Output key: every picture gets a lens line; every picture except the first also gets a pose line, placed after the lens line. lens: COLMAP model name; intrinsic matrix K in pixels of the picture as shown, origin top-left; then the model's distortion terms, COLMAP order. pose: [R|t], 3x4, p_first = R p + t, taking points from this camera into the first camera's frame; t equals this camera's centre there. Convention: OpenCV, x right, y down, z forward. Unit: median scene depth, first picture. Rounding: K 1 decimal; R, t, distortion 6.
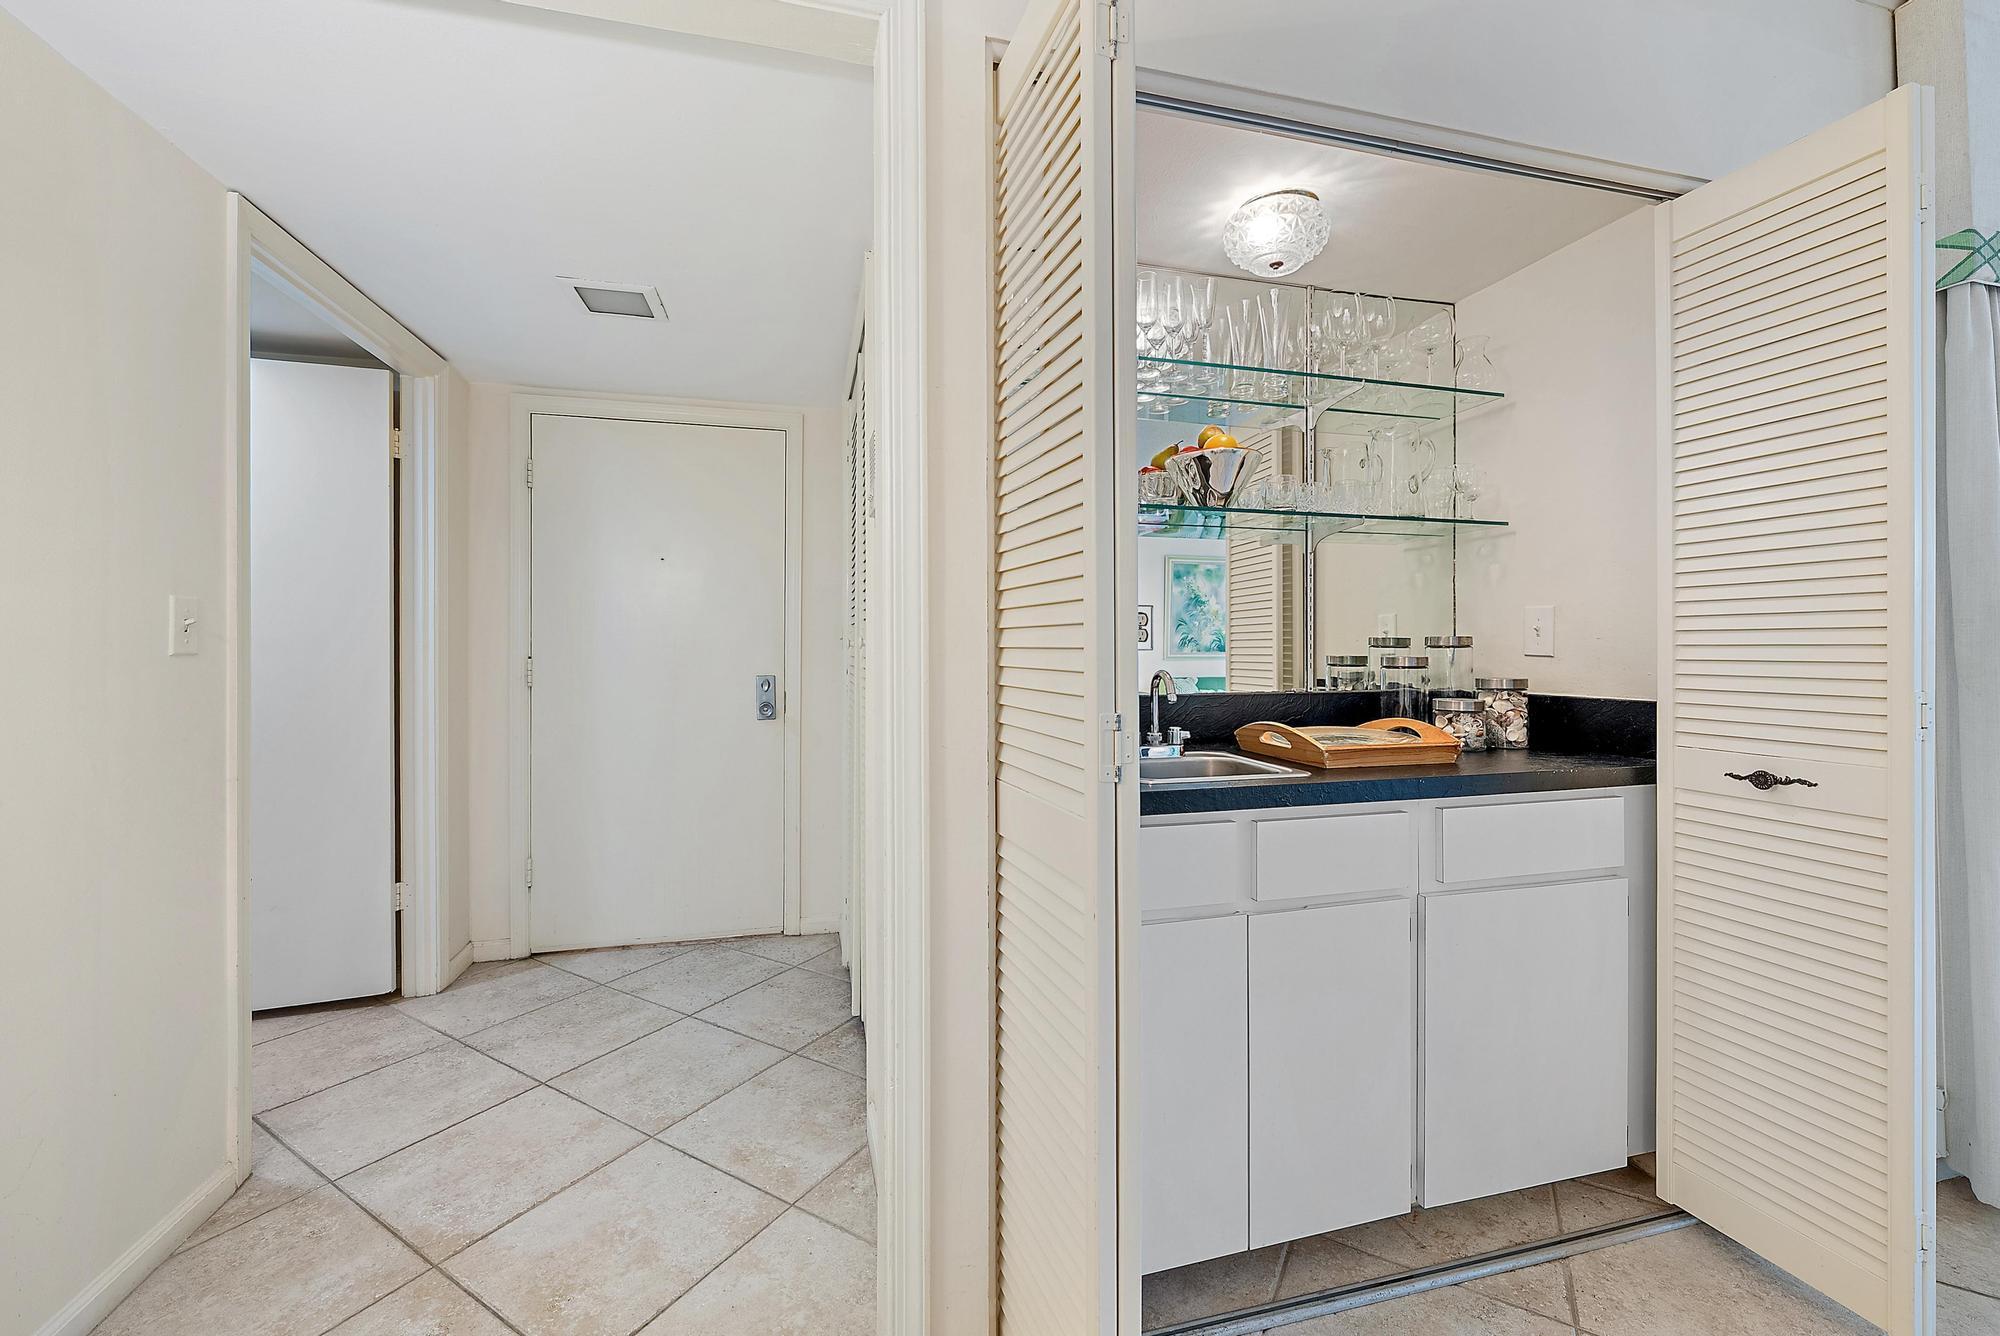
lens RADIAL K [[798.7, 0, 1000.0], [0, 798.7, 668.0], [0, 0, 1]] dist [-0.000102, -0.000005]
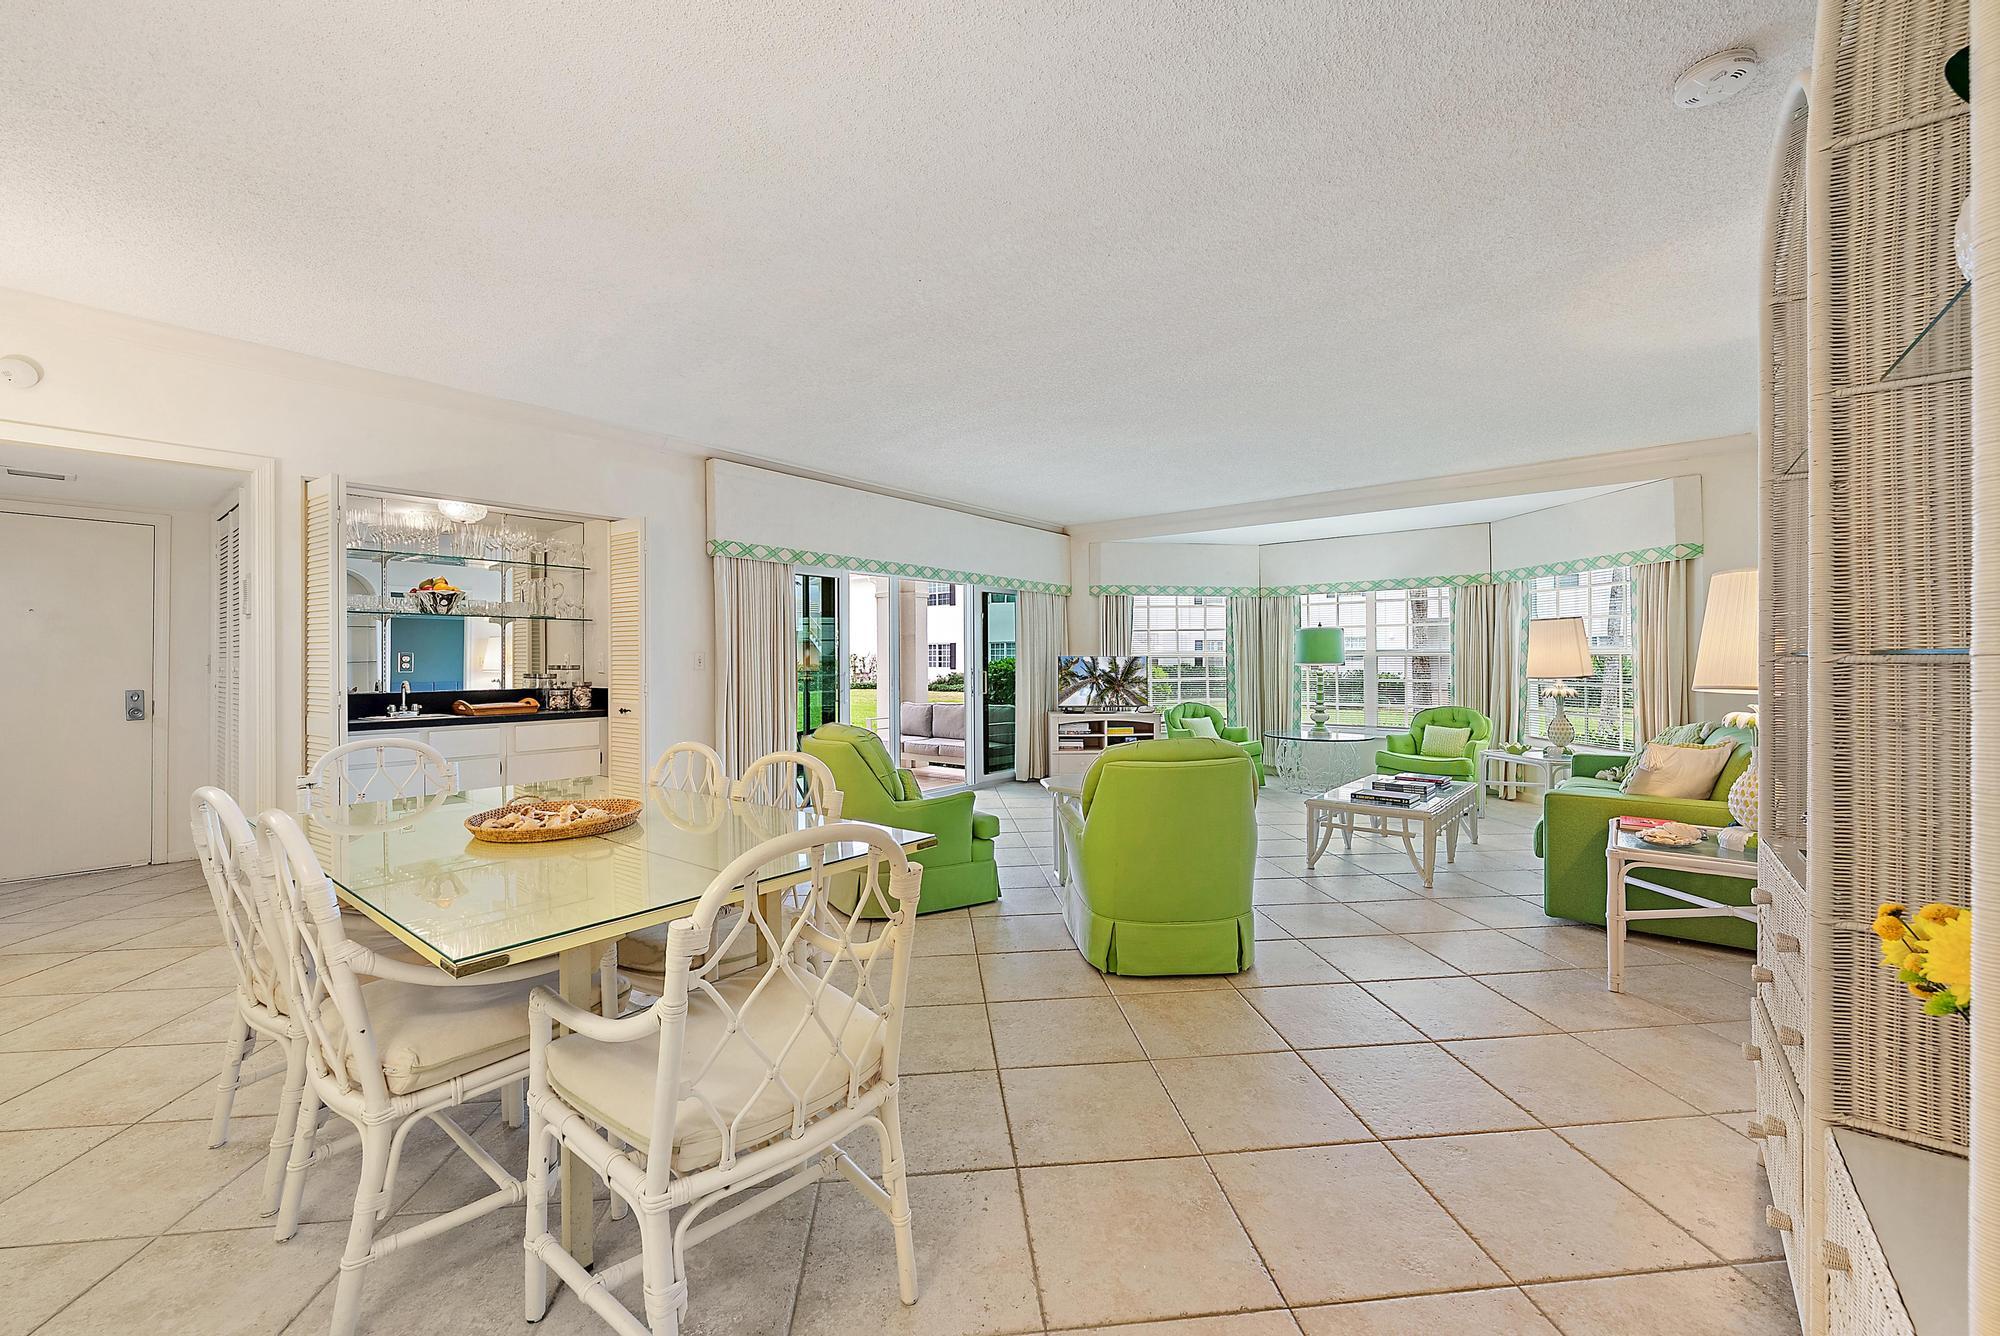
lens RADIAL K [[779.2, 0, 1000.0], [0, 779.2, 668.0], [0, 0, 1]] dist [0.000216, 0.000166]
pose [[0.798840, -0.008069, 0.601490, 0.197340], [0.017029, 0.999813, -0.009204, 0.014219], [-0.601303, 0.017595, 0.798828, -1.829888]]
